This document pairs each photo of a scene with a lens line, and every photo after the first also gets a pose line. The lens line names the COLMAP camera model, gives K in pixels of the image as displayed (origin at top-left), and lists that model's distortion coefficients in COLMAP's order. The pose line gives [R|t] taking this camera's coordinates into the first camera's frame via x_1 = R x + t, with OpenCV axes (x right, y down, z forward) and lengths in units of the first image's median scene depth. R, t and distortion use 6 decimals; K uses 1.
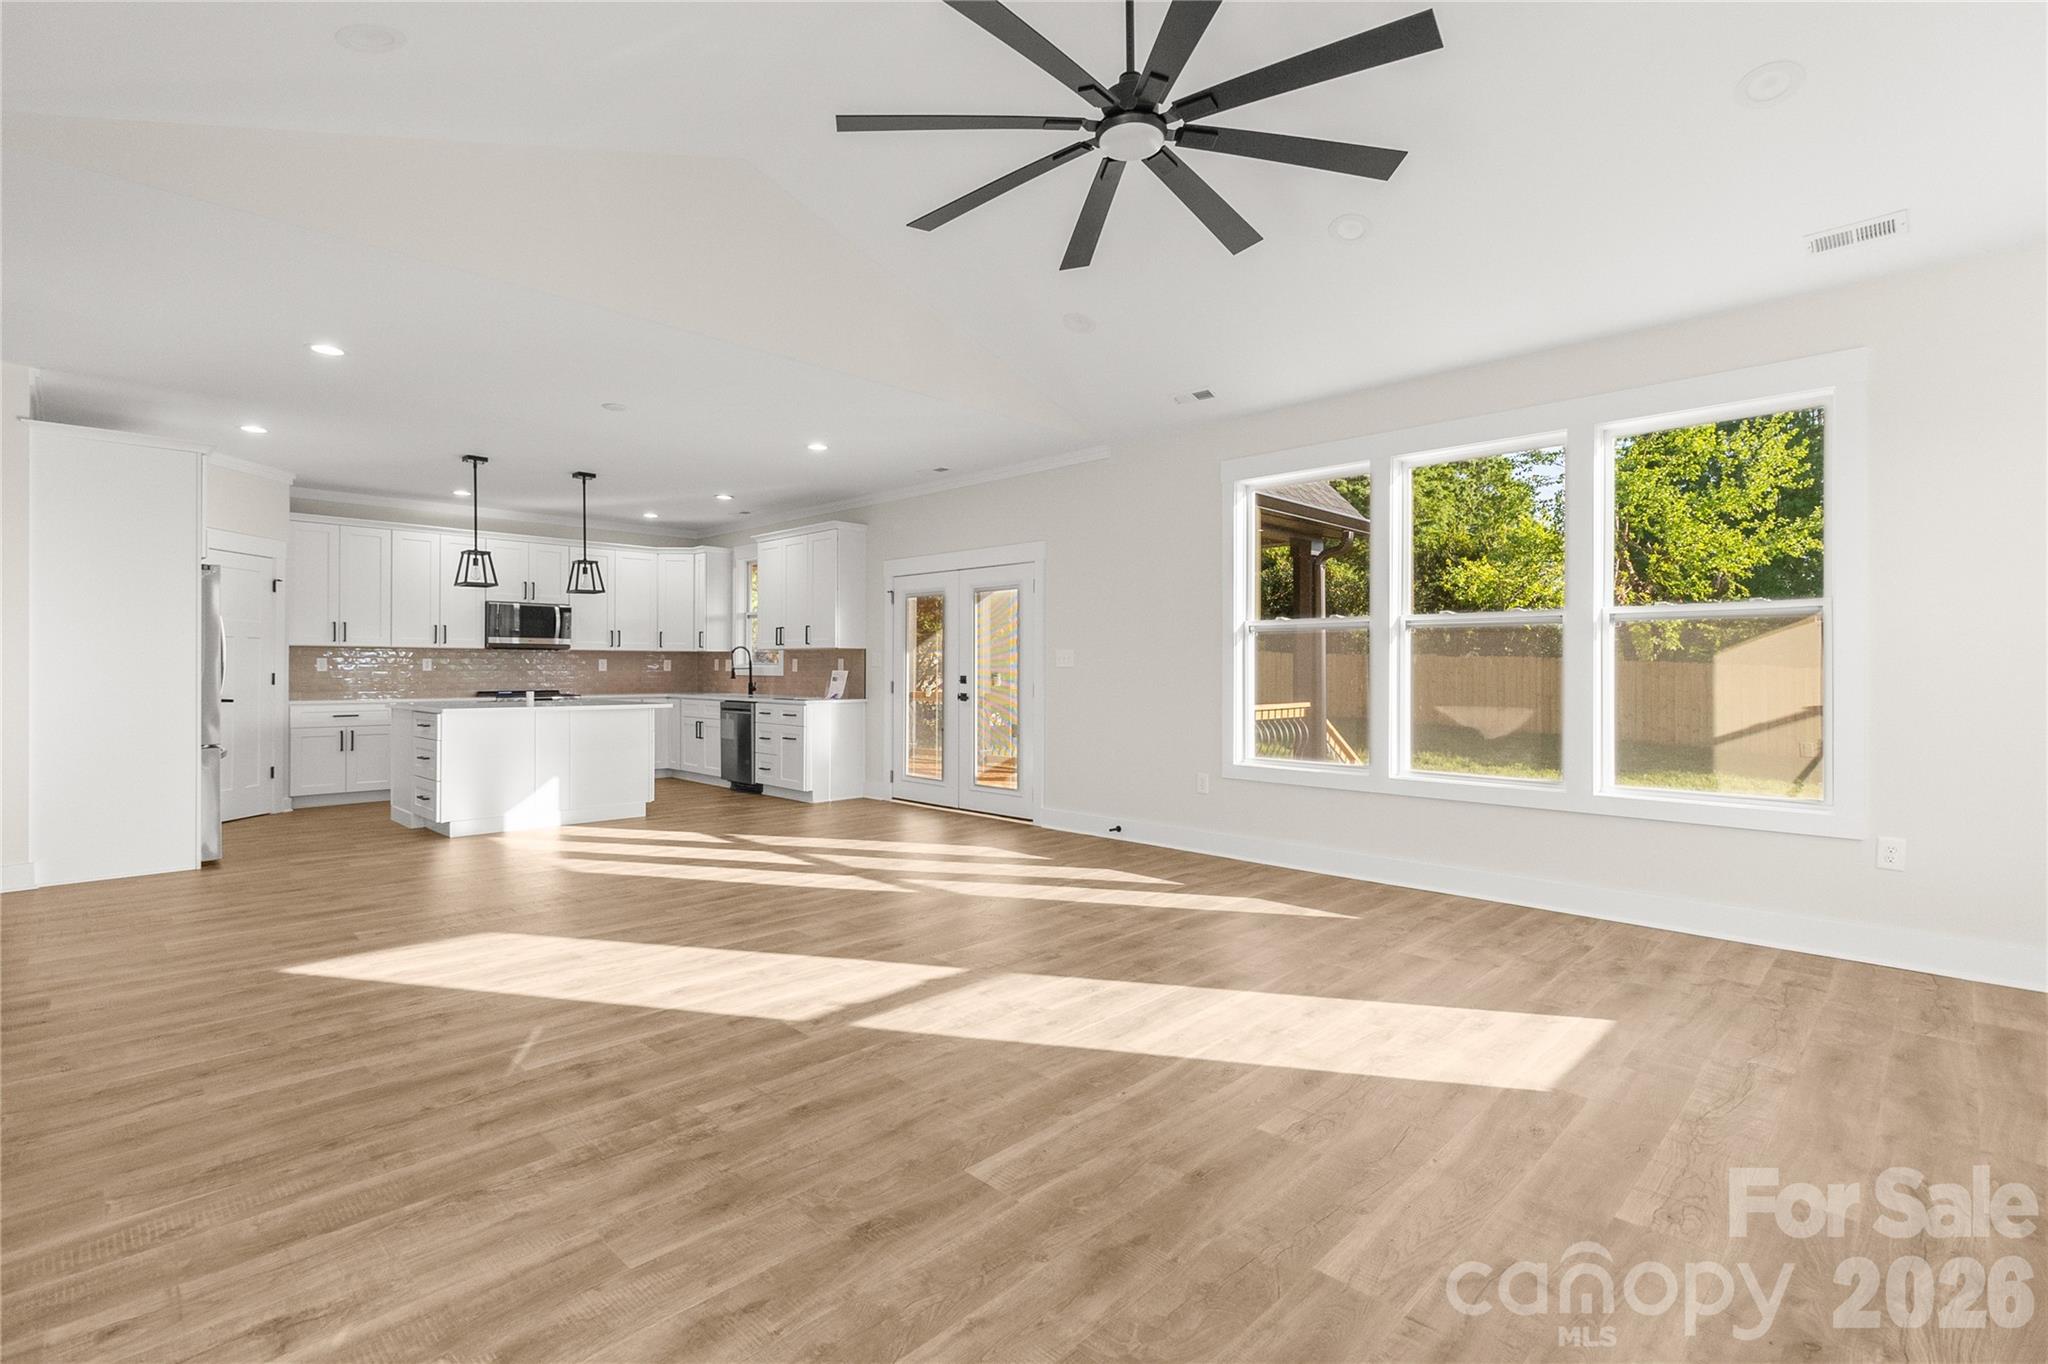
lens RADIAL K [[943.5, 0, 1038.5], [0, 943.5, 676.9], [0, 0, 1]] dist [0.008500, -0.000096]
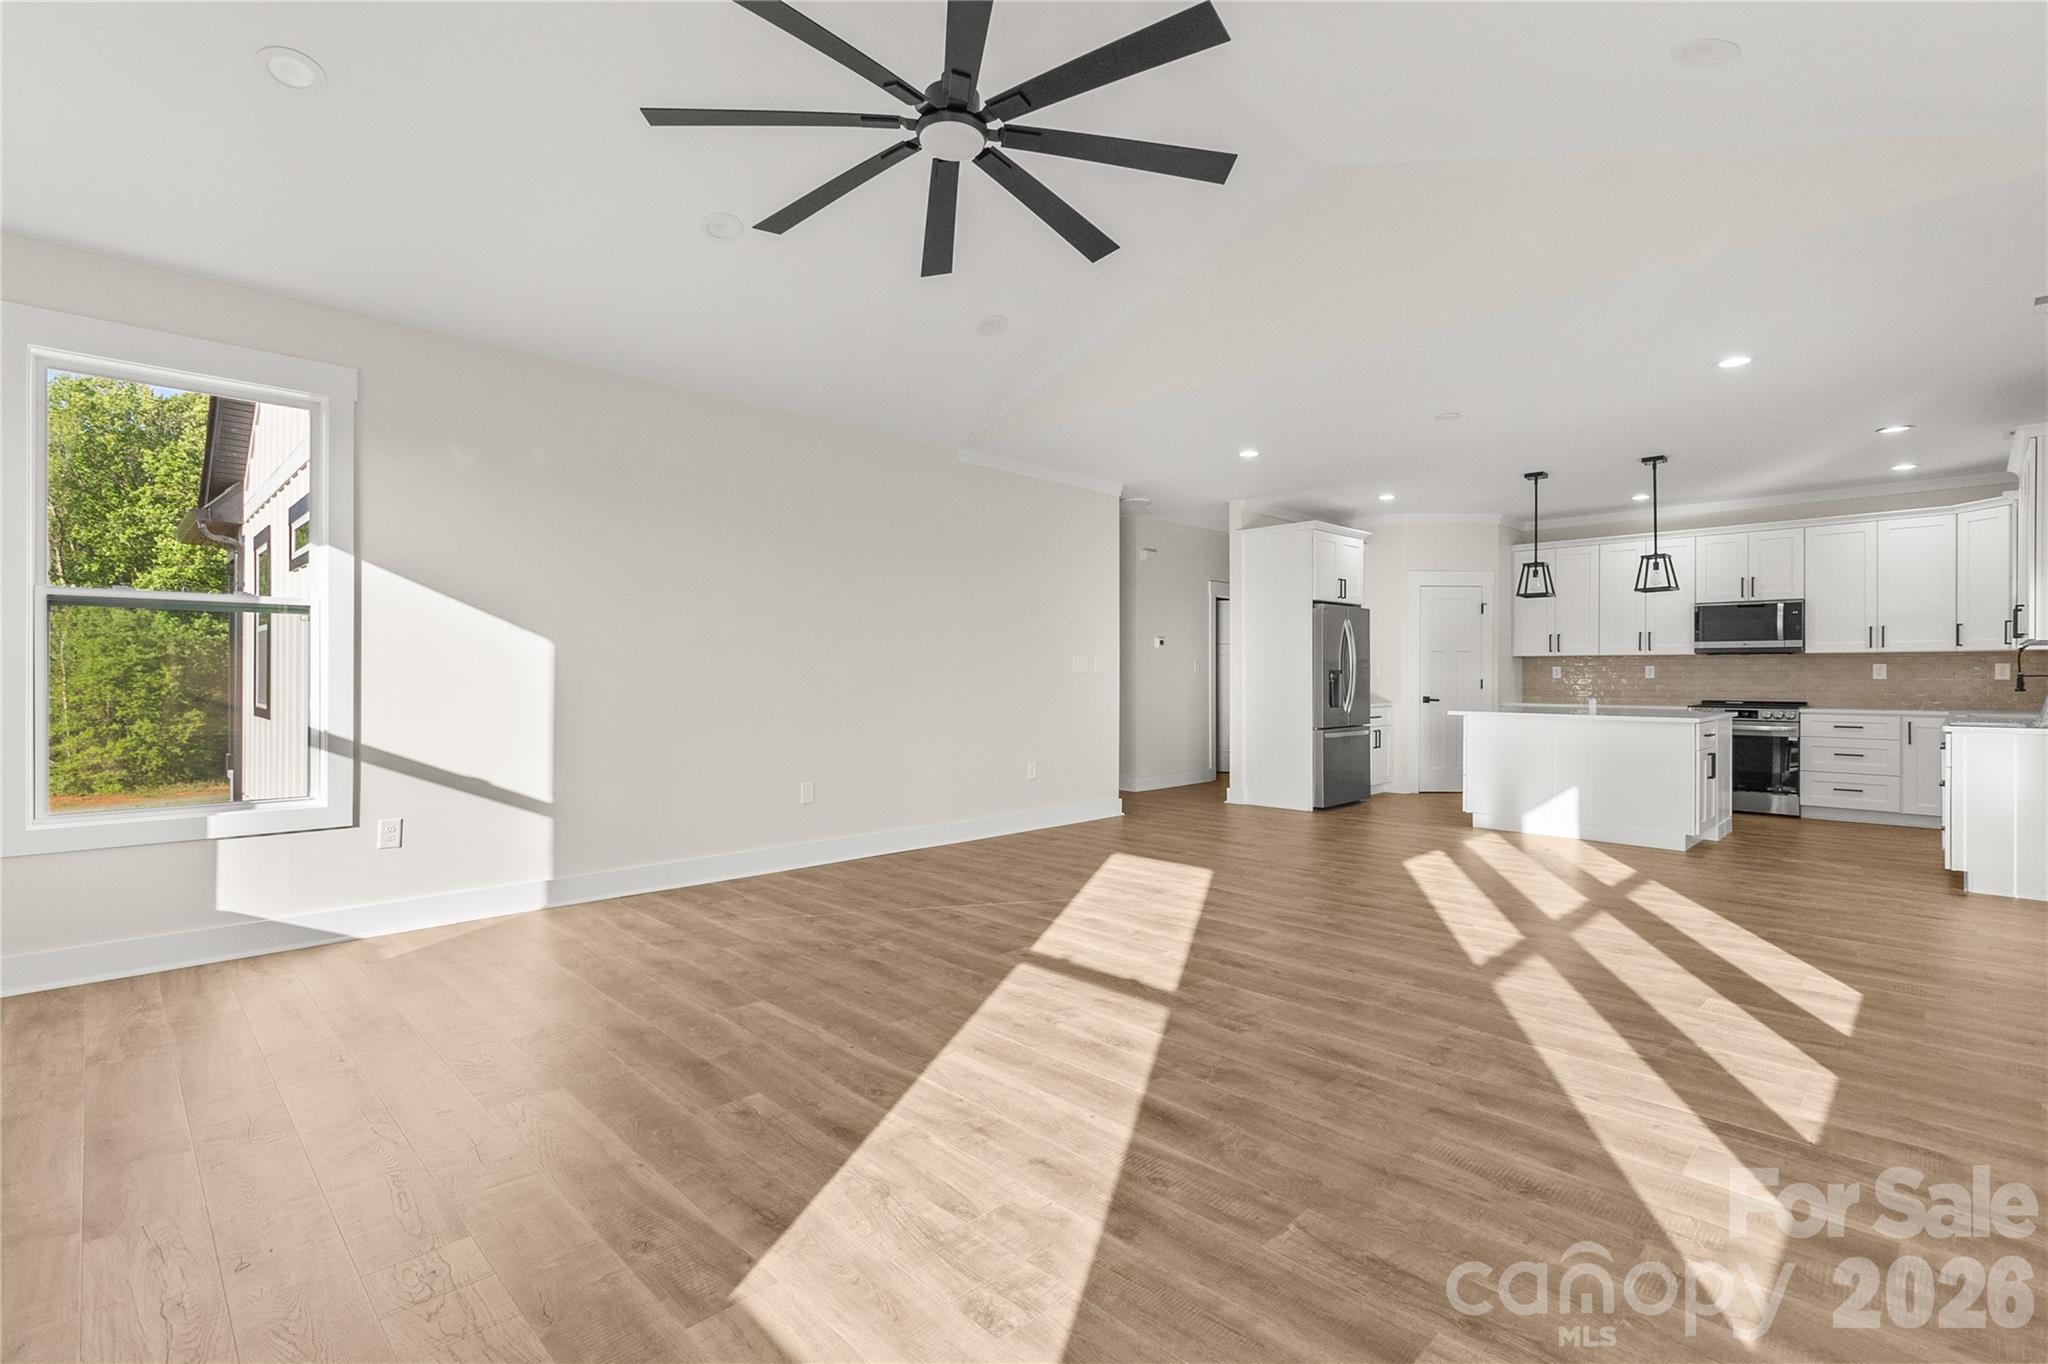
lens RADIAL K [[943.5, 0, 1038.0], [0, 943.5, 674.9], [0, 0, 1]] dist [0.008500, -0.000096]
pose [[-0.016685, -0.002561, -0.999858, 0.888391], [-0.009916, 0.999948, -0.002395, -0.002977], [0.999812, 0.009874, -0.016710, 0.902653]]
